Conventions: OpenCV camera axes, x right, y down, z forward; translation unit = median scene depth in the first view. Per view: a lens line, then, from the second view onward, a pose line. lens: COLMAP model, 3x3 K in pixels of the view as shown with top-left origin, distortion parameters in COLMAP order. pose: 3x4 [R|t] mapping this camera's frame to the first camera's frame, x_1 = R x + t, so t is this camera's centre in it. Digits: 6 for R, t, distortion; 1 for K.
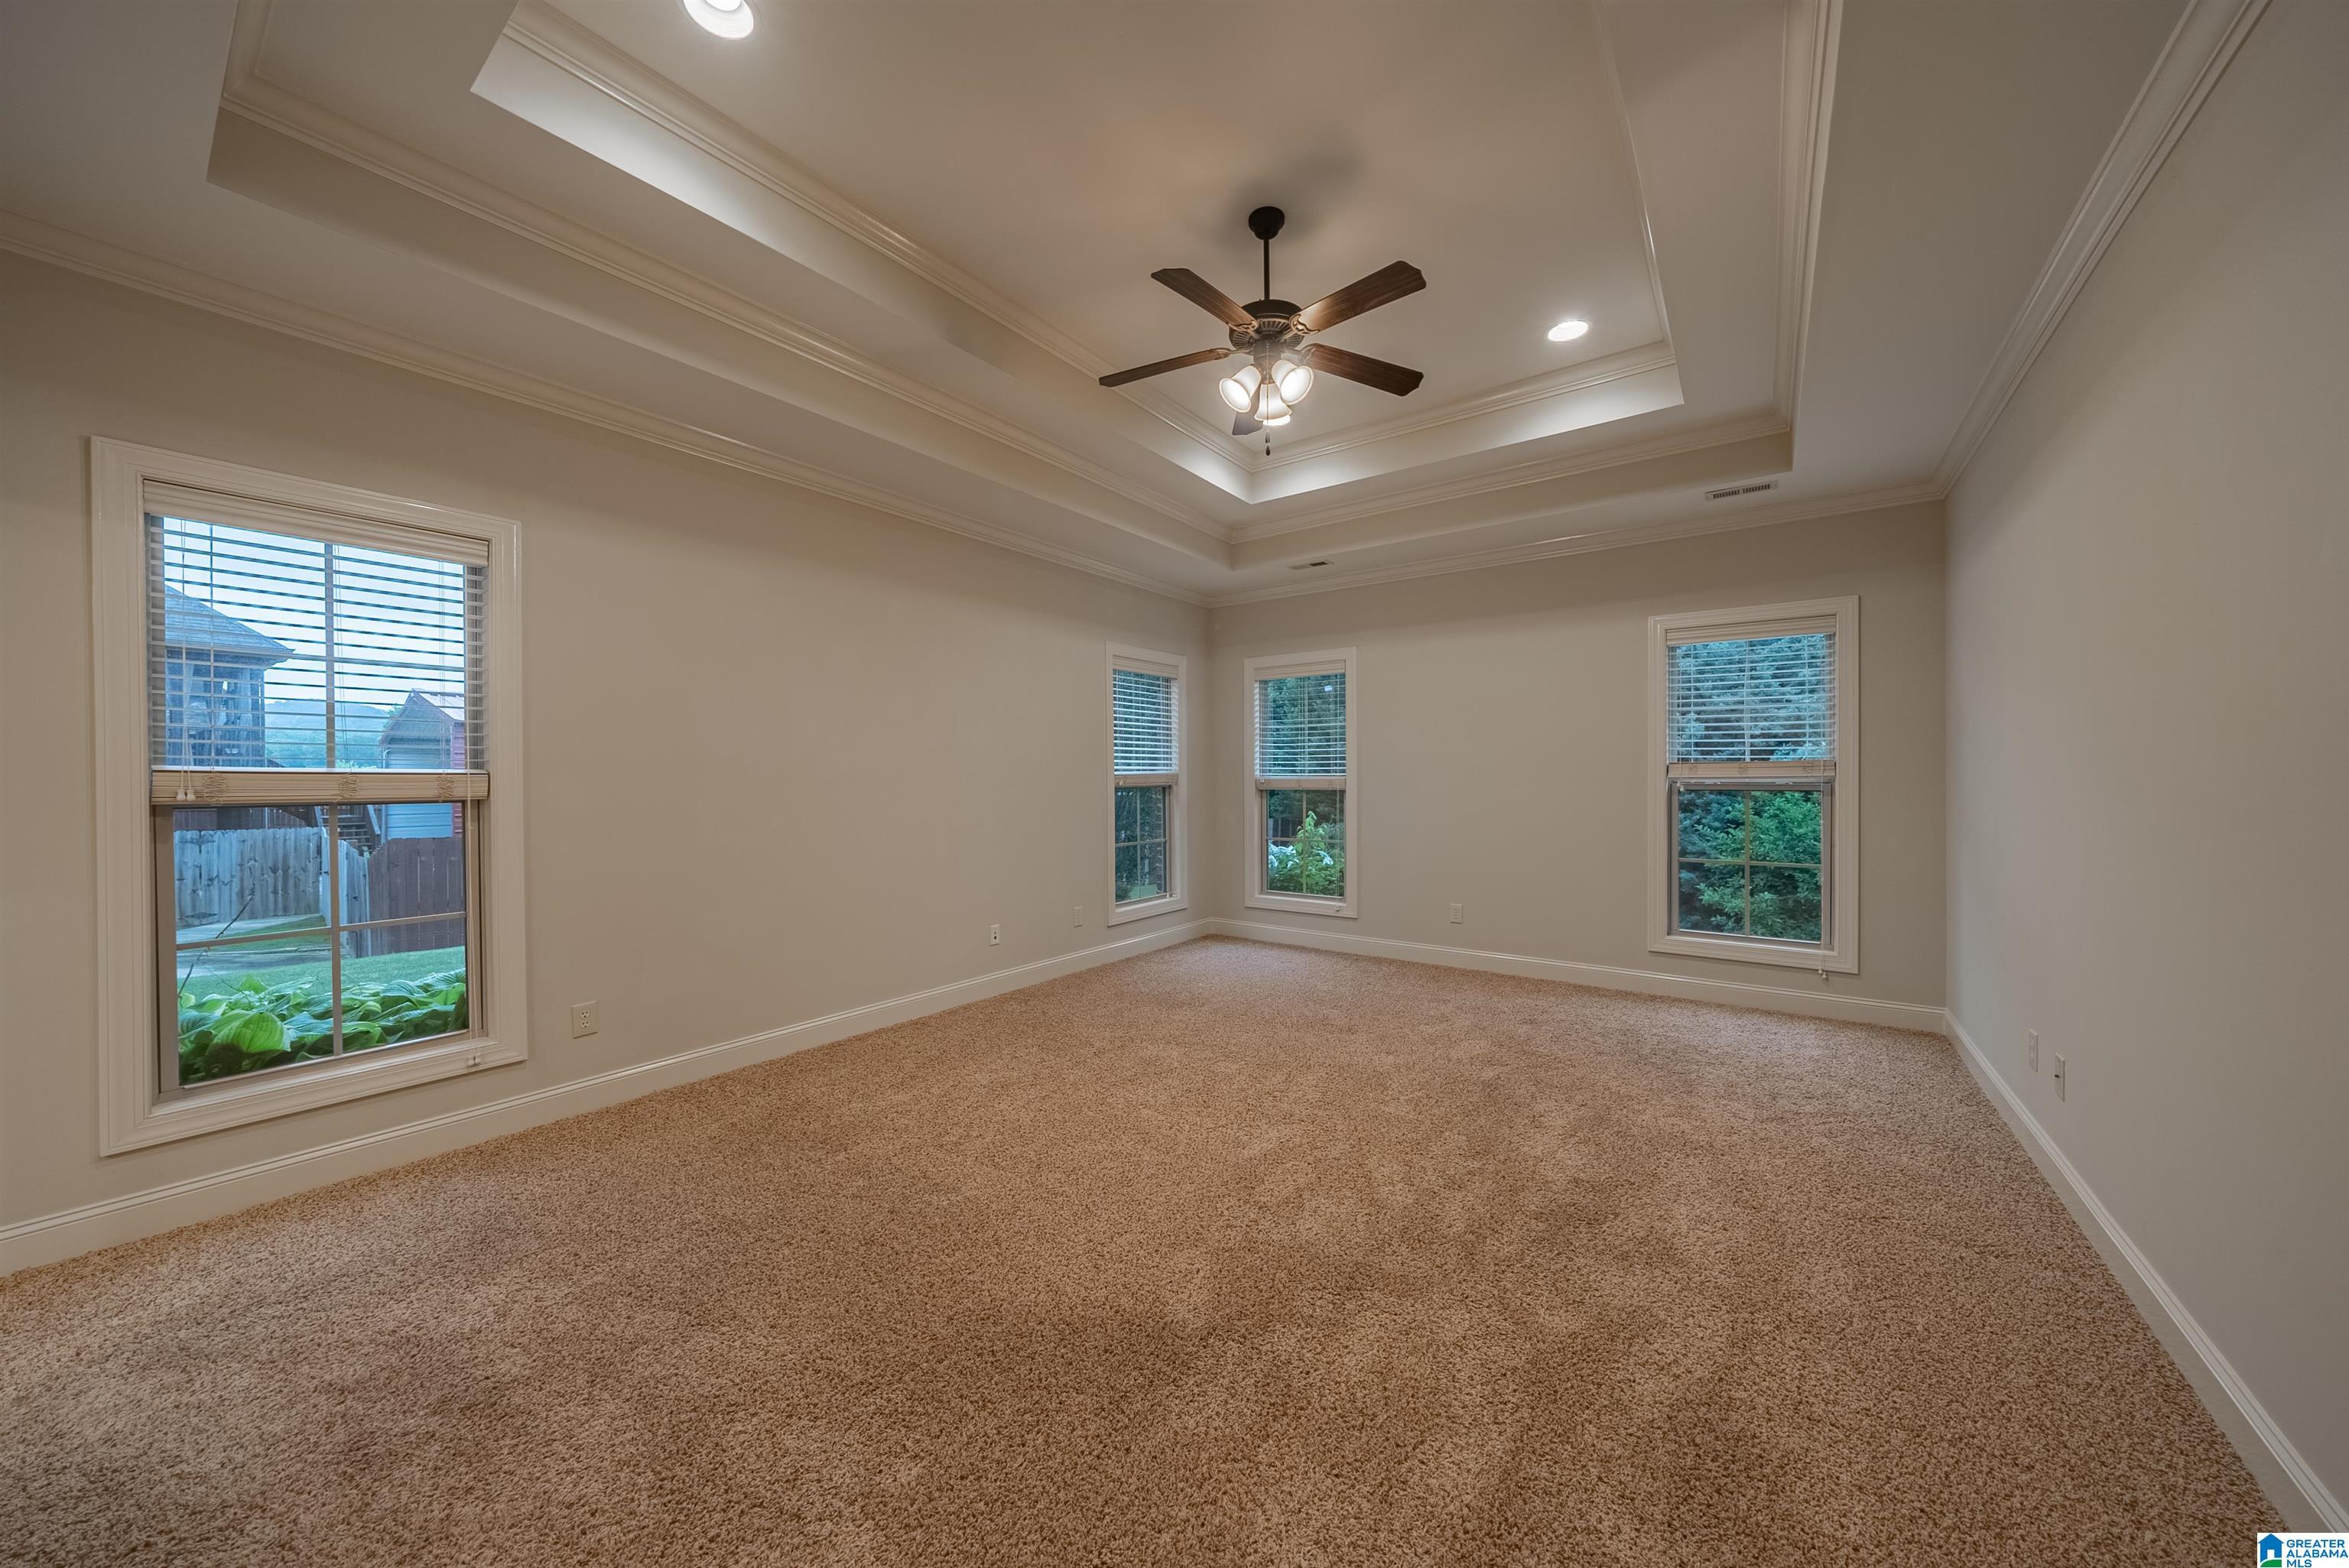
lens RADIAL K [[805.7, 0, 1173.0], [0, 805.7, 780.6], [0, 0, 1]] dist [-0.002611, 0.000043]
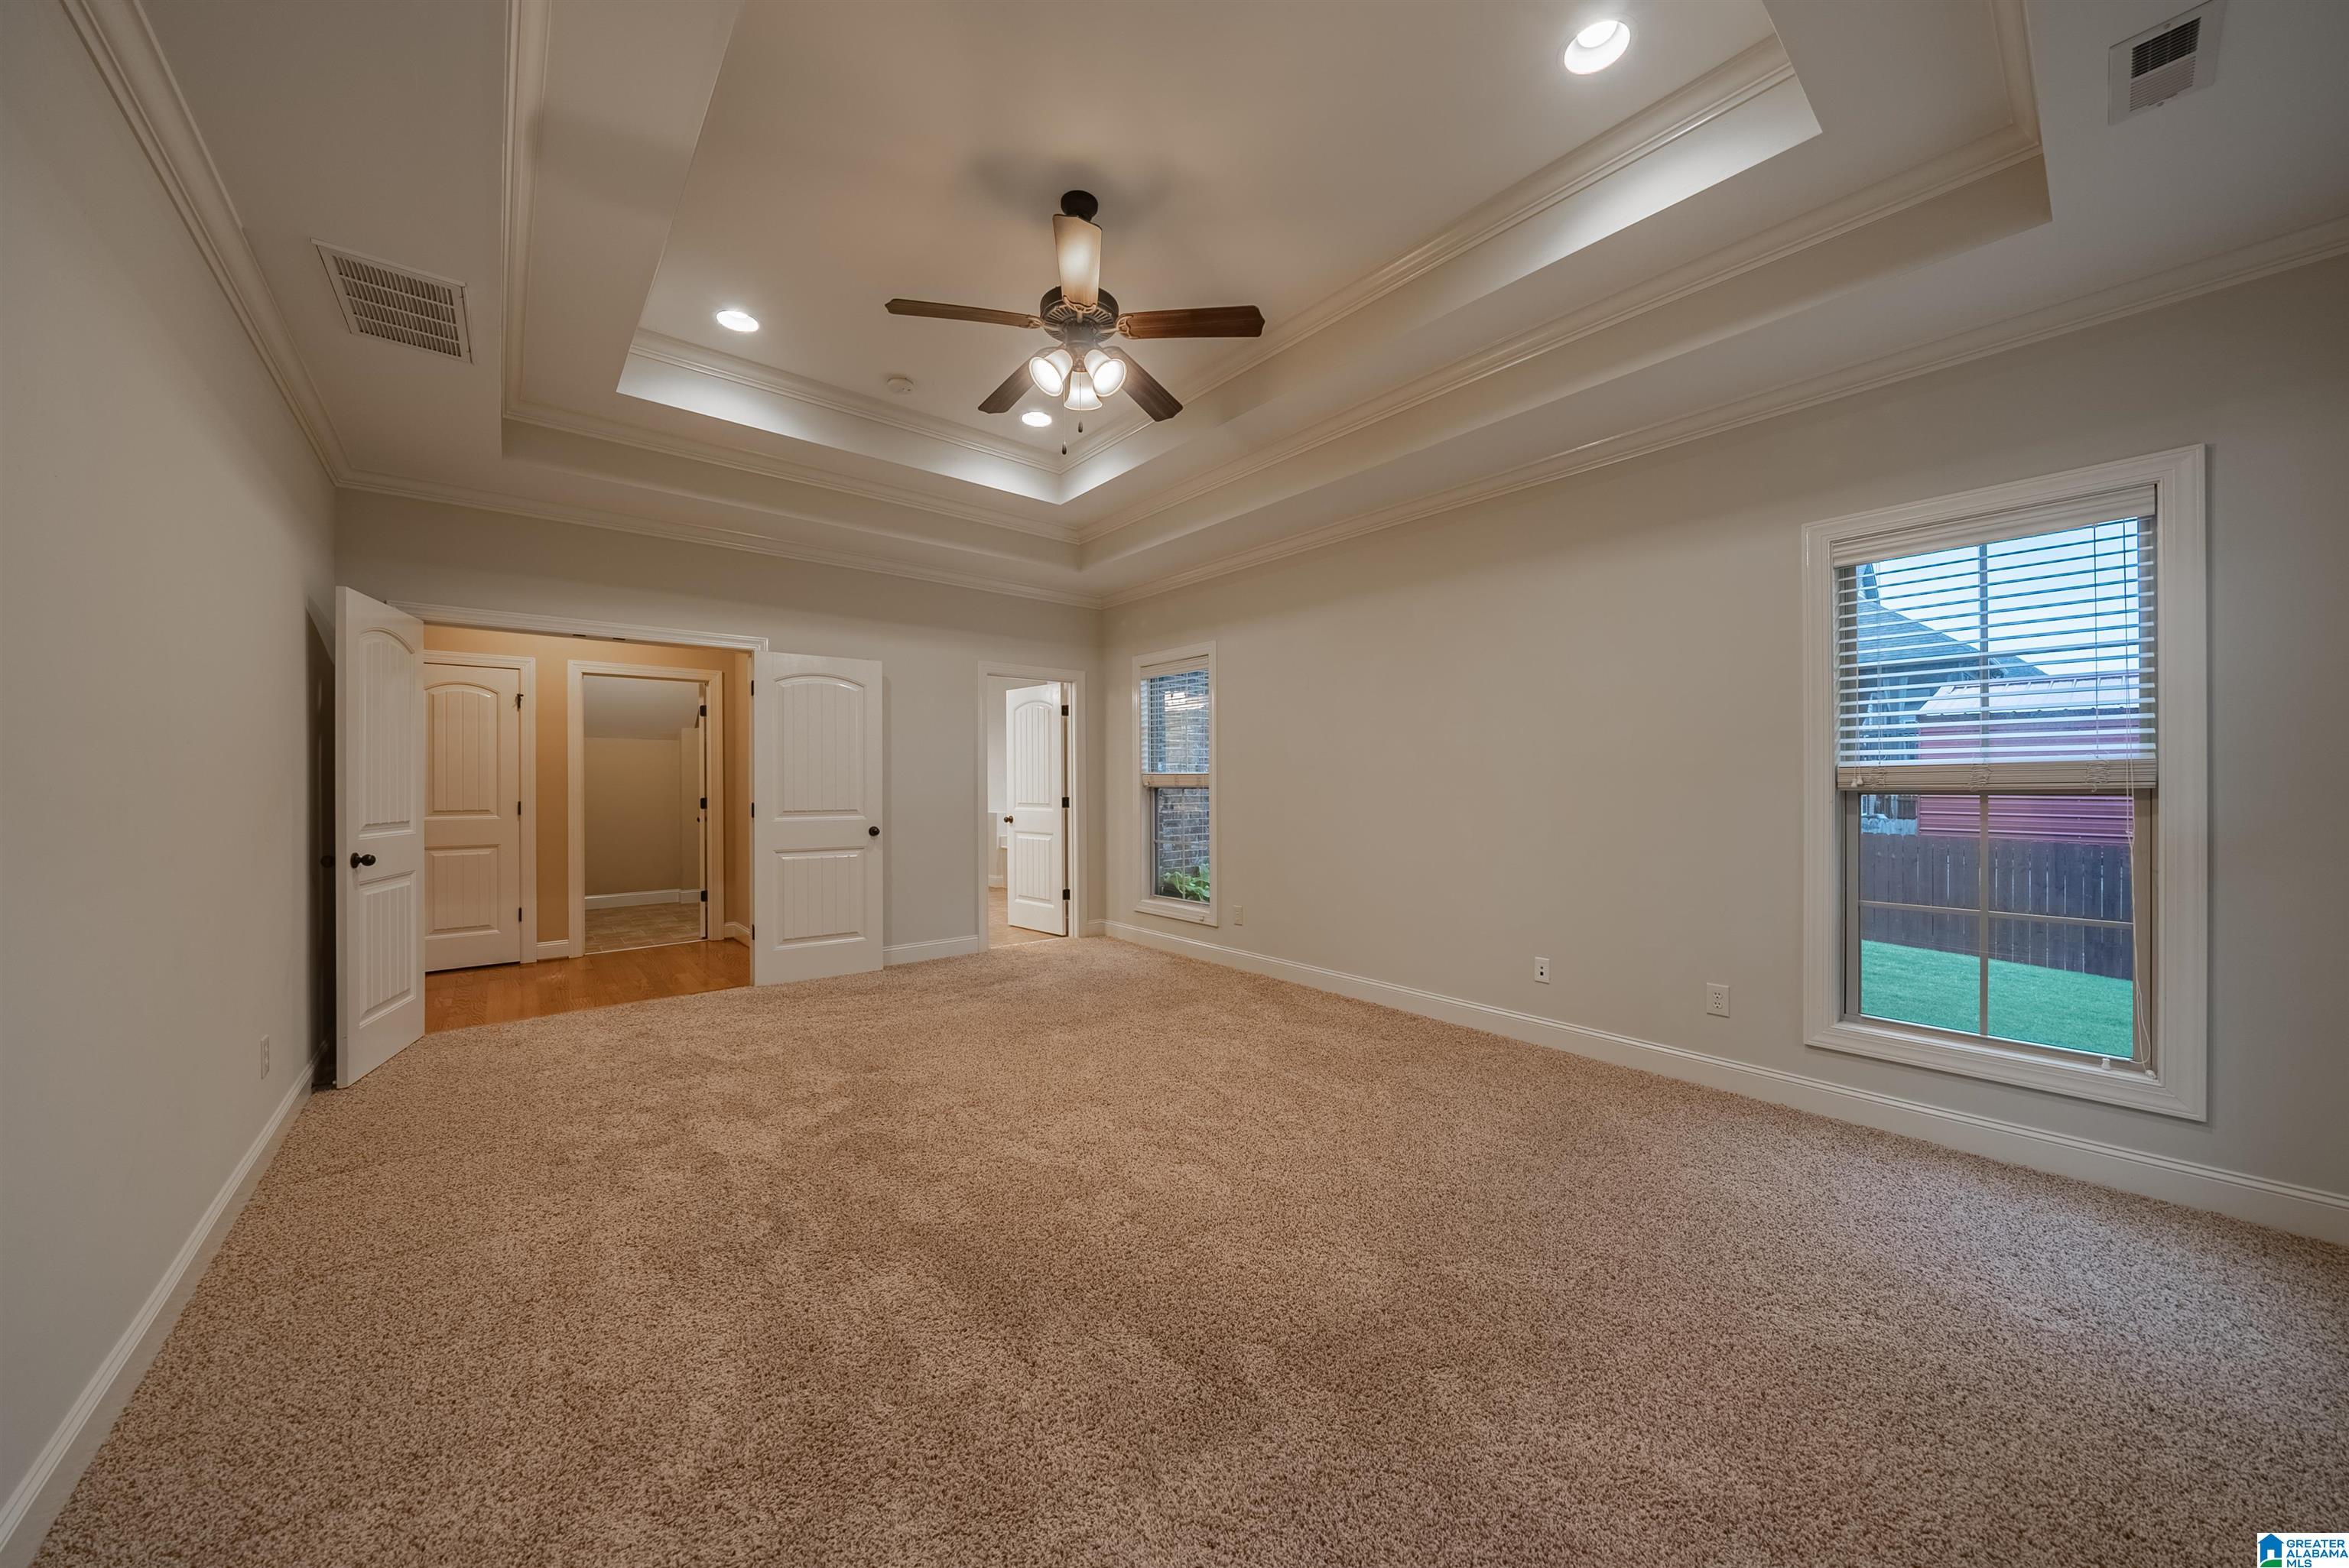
lens RADIAL K [[805.7, 0, 1173.0], [0, 805.7, 780.6], [0, 0, 1]] dist [-0.002611, 0.000043]
pose [[-0.236909, 0.004008, -0.971524, 0.554996], [-0.000026, 0.999991, 0.004132, -0.000287], [0.971532, 0.001004, -0.236907, 0.715422]]
